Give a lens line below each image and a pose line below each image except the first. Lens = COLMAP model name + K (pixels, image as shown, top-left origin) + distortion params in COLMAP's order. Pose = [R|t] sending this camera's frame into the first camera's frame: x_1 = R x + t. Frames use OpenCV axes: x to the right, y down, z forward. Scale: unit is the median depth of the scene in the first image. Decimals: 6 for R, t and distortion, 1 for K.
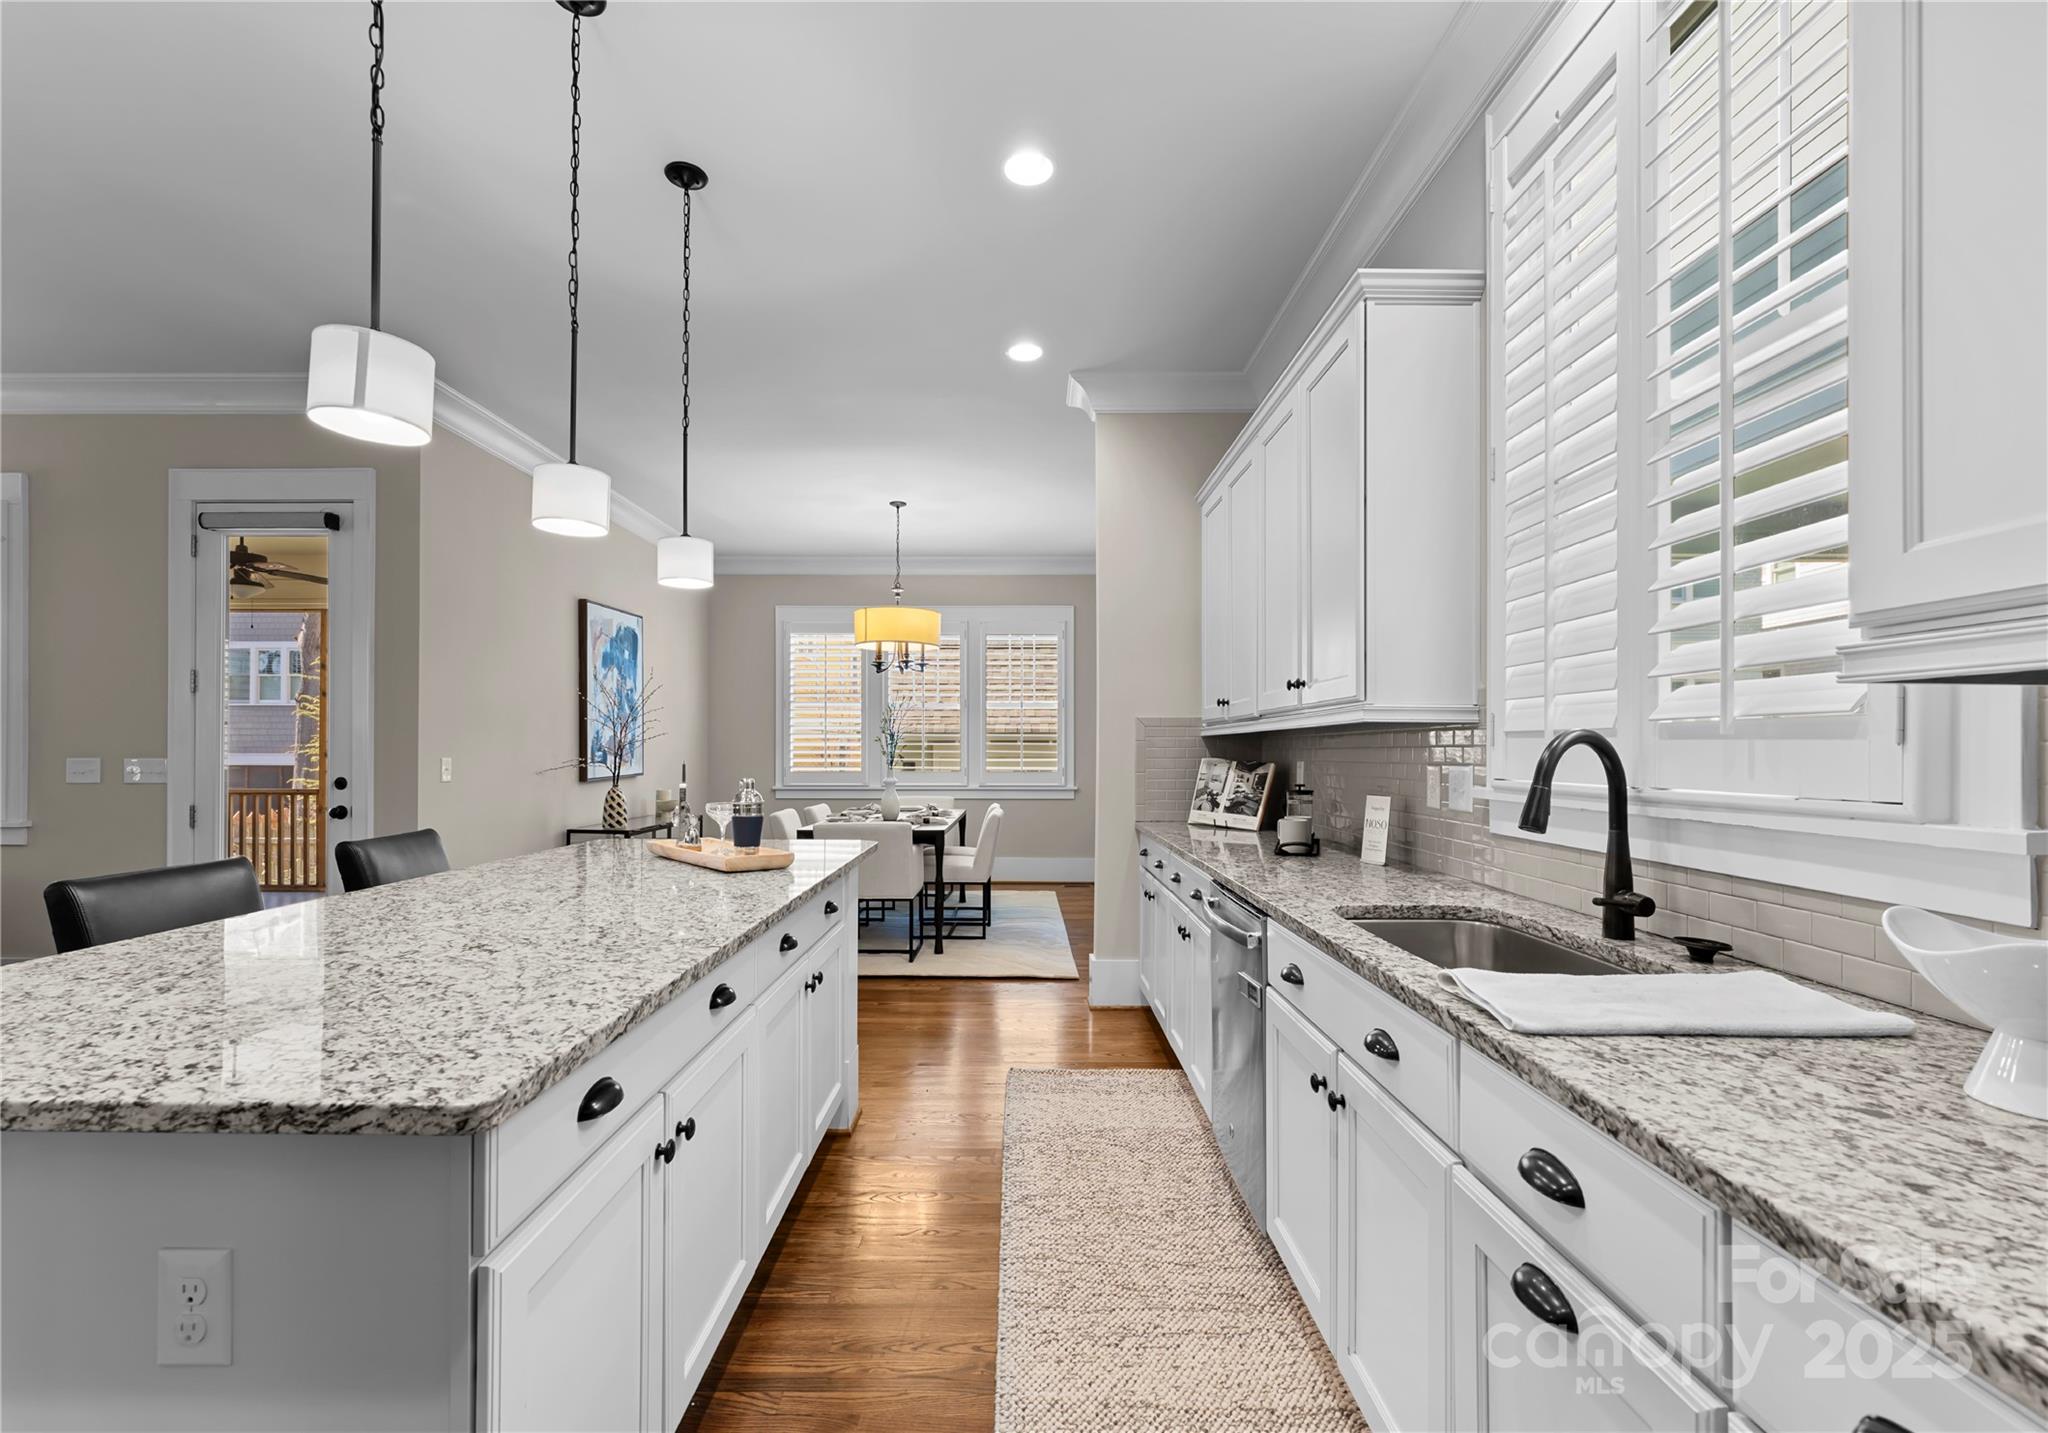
lens RADIAL K [[893.9, 0, 1014.7], [0, 893.9, 732.6], [0, 0, 1]] dist [-0.000442, -0.000146]
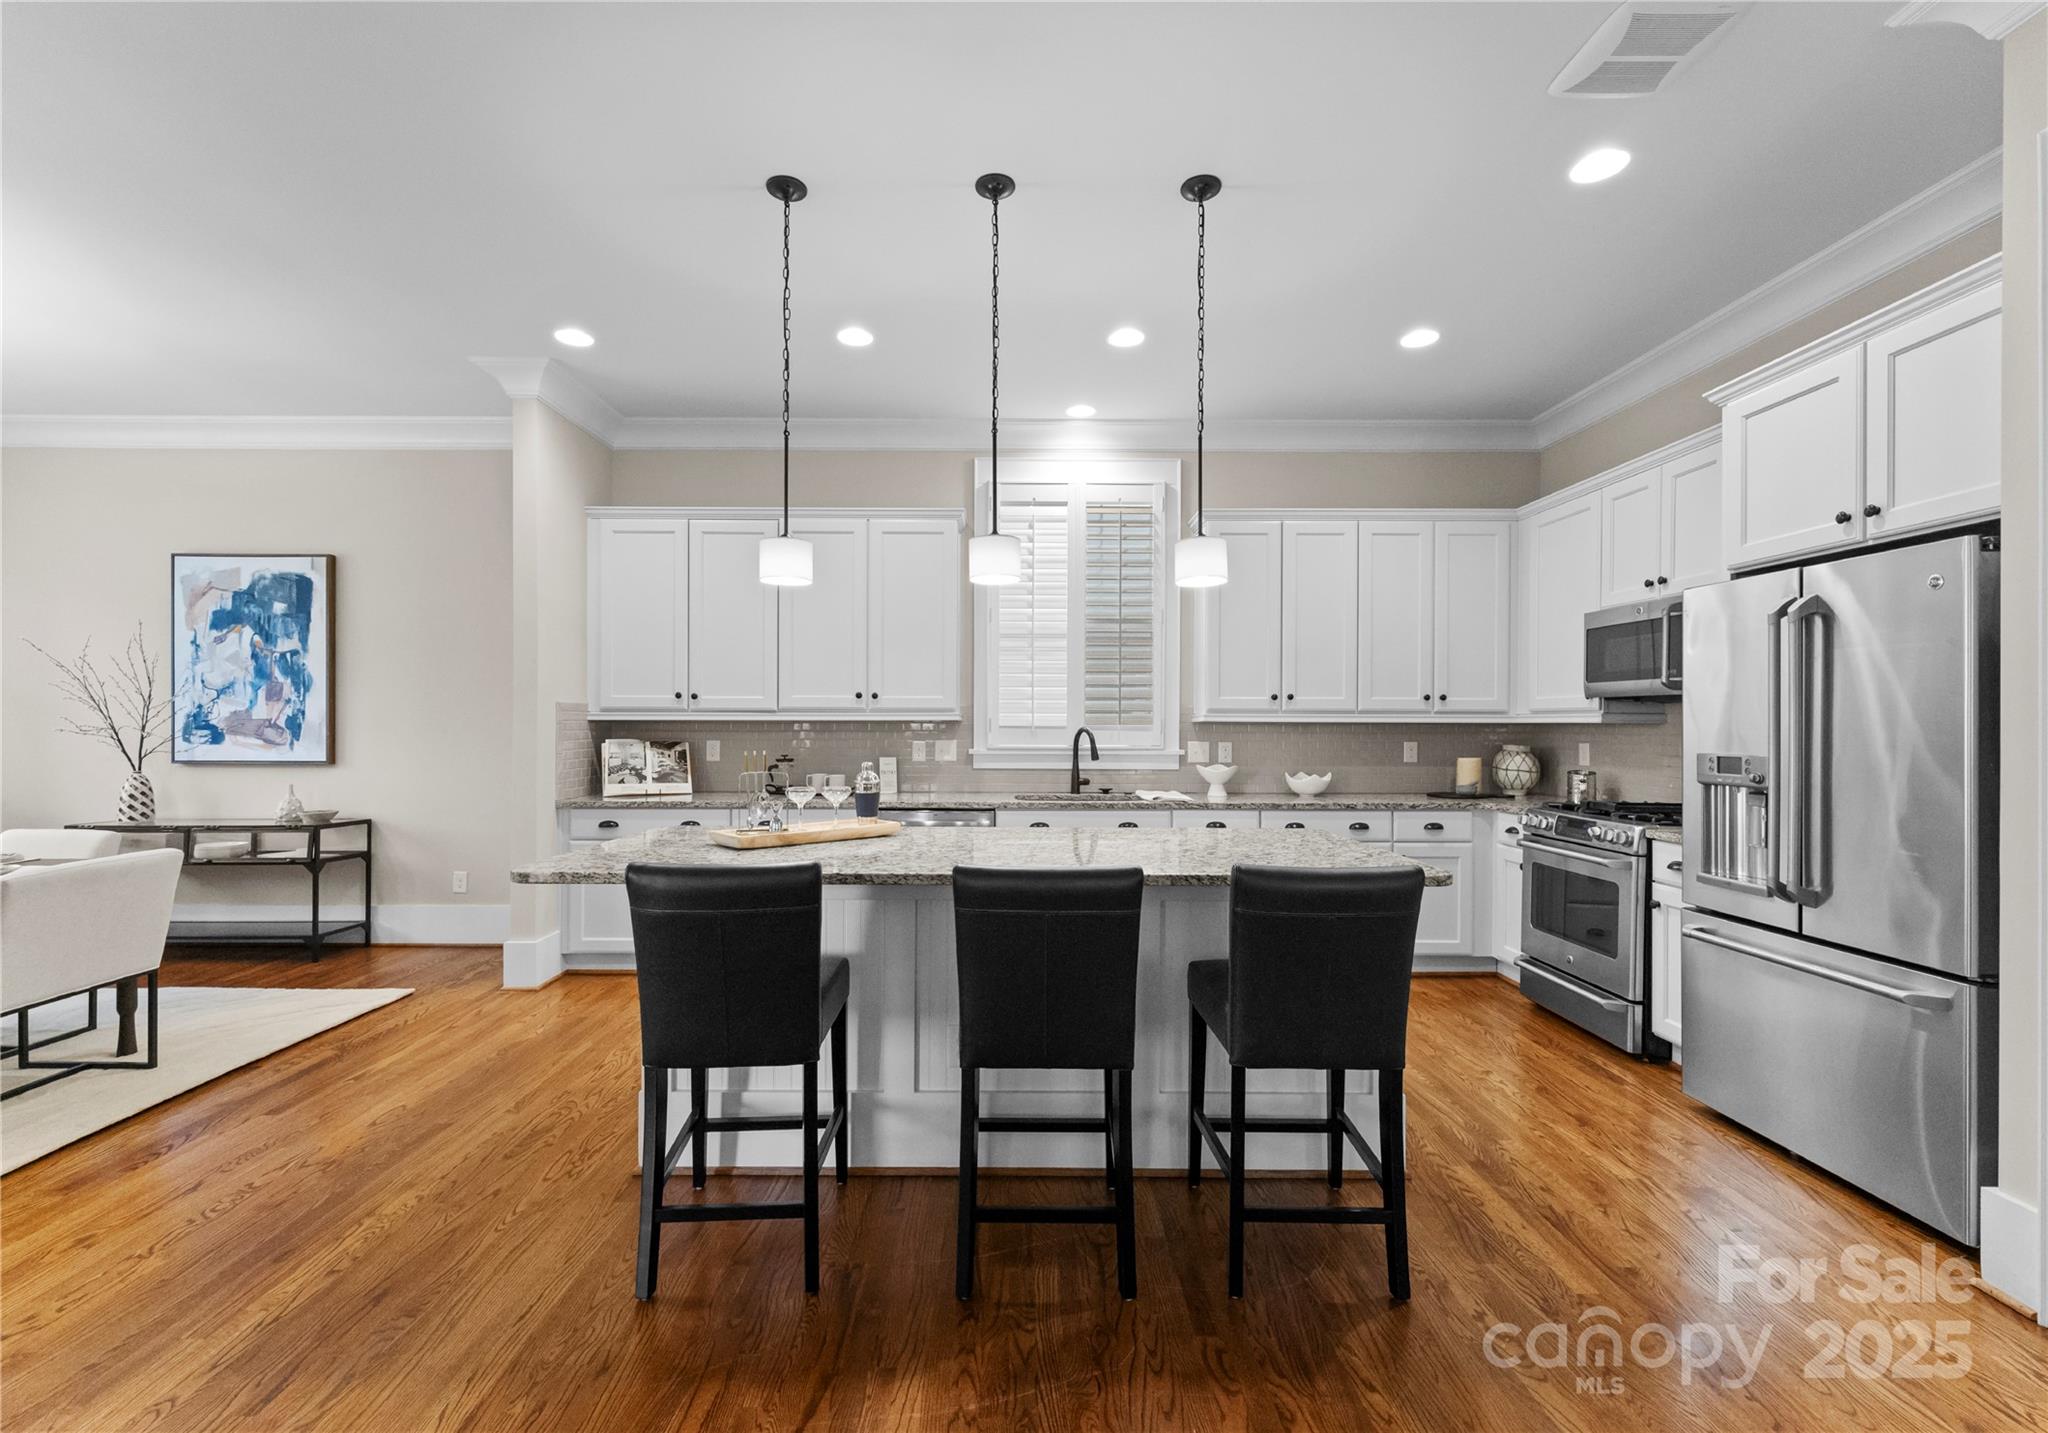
lens RADIAL K [[870.2, 0, 1020.1], [0, 870.2, 724.4], [0, 0, 1]] dist [-0.000349, -0.000086]
pose [[-0.004297, -0.003876, 0.999983, -0.959404], [-0.023034, 0.999728, 0.003776, -0.007905], [-0.999725, -0.023018, -0.004385, 0.492427]]
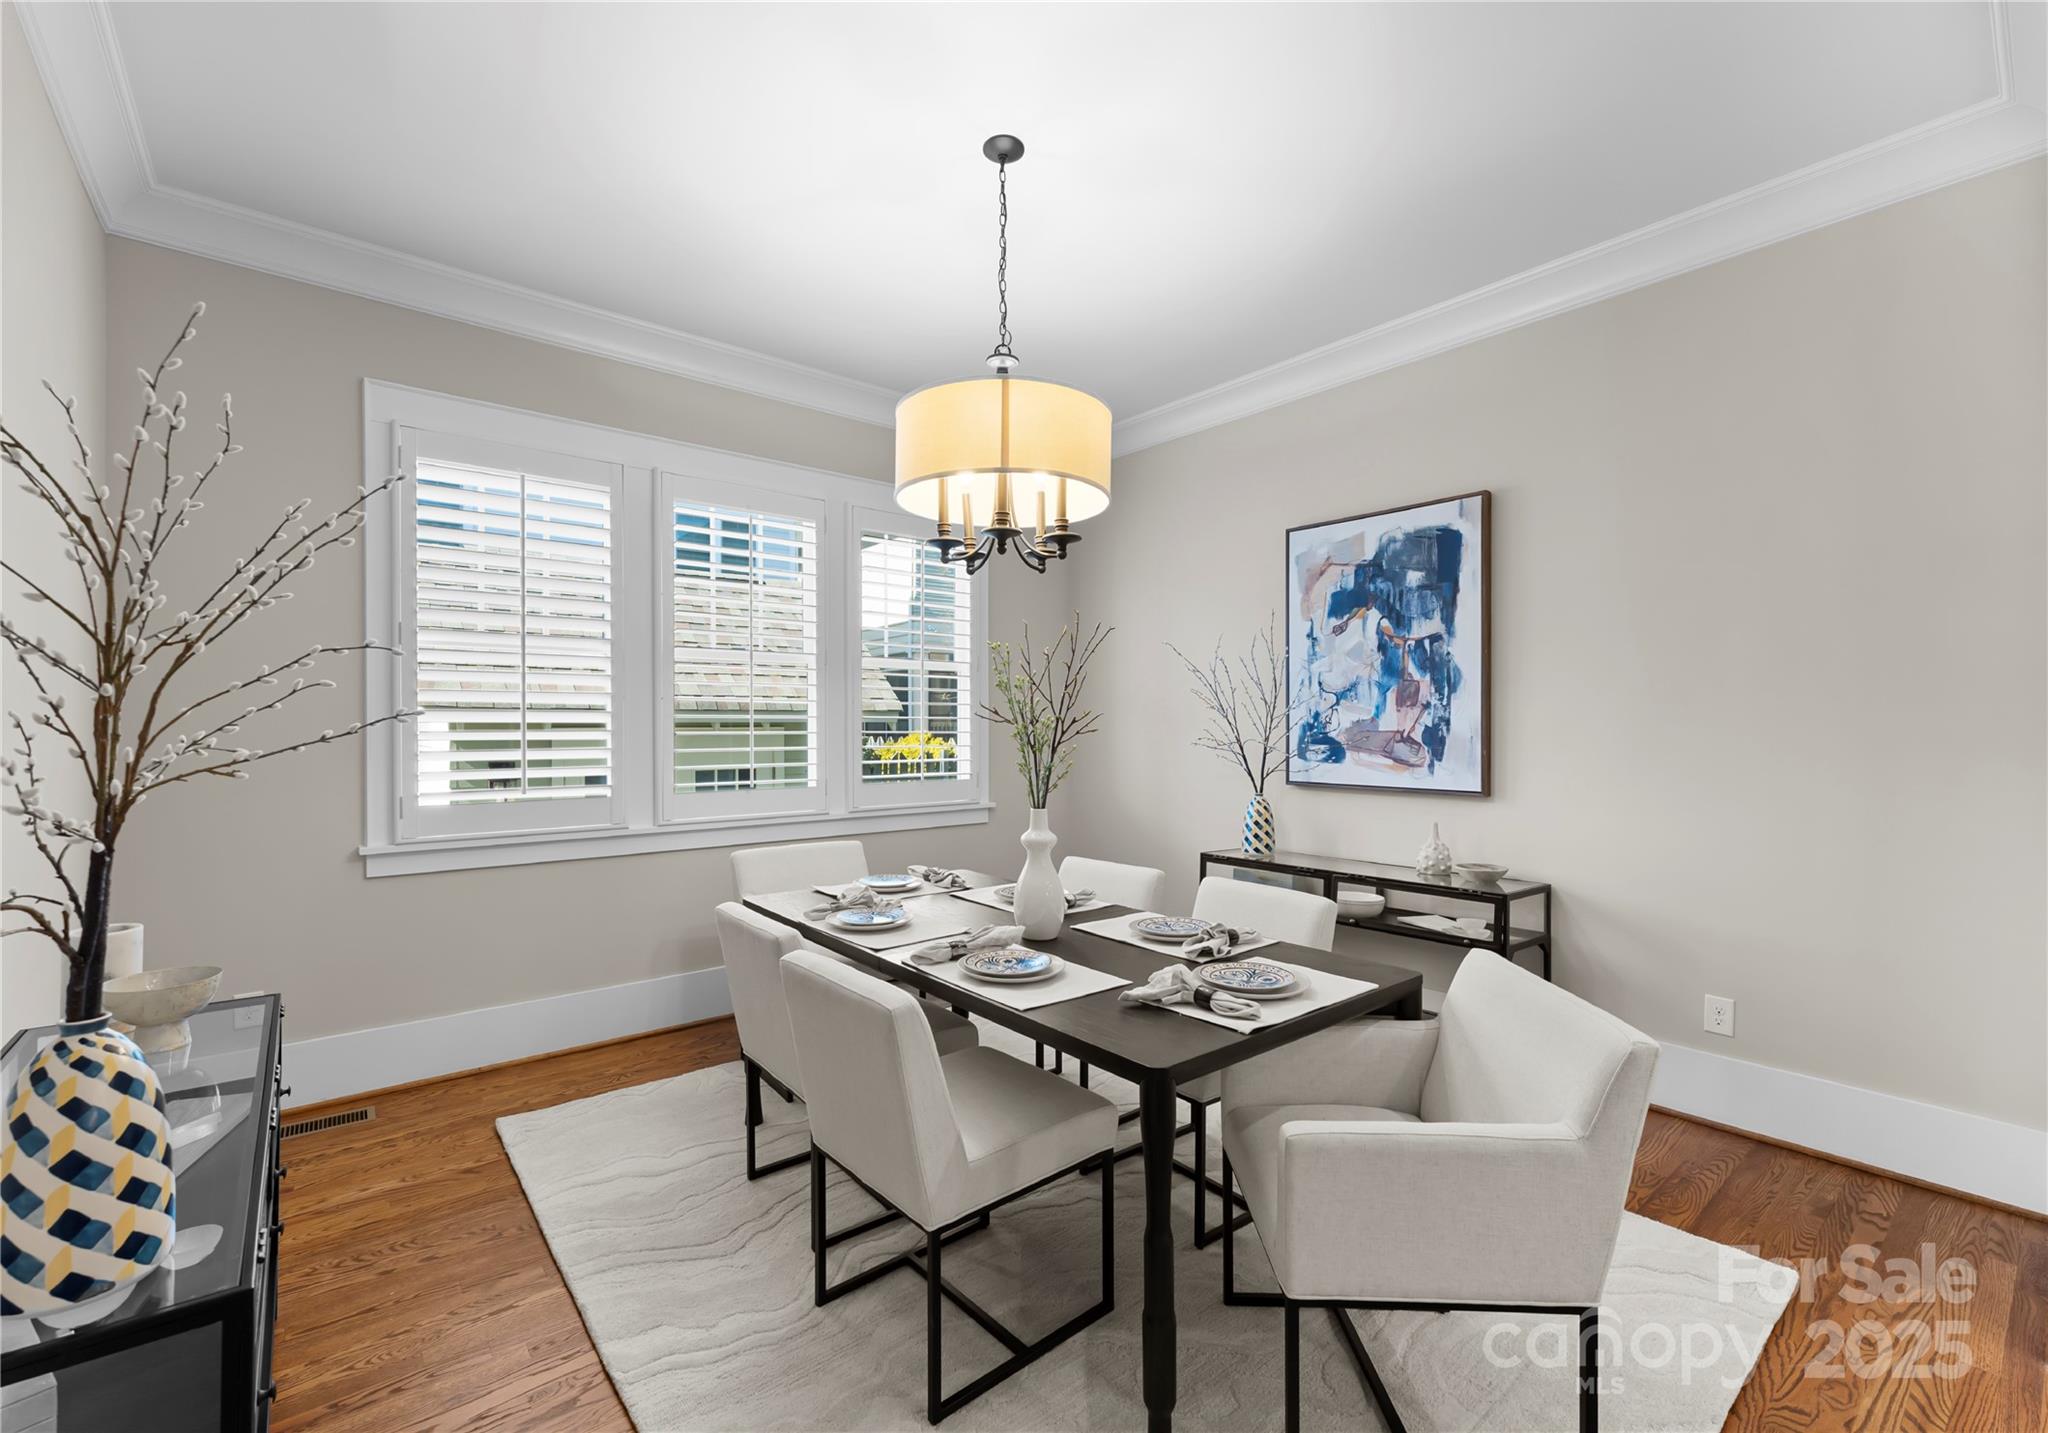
lens RADIAL K [[893.9, 0, 1014.7], [0, 893.9, 732.6], [0, 0, 1]] dist [-0.000442, -0.000146]
pose [[0.776083, -0.006621, 0.630597, -0.619370], [-0.010112, 0.999686, 0.022941, -0.001624], [-0.630550, -0.024181, 0.775772, 1.090720]]
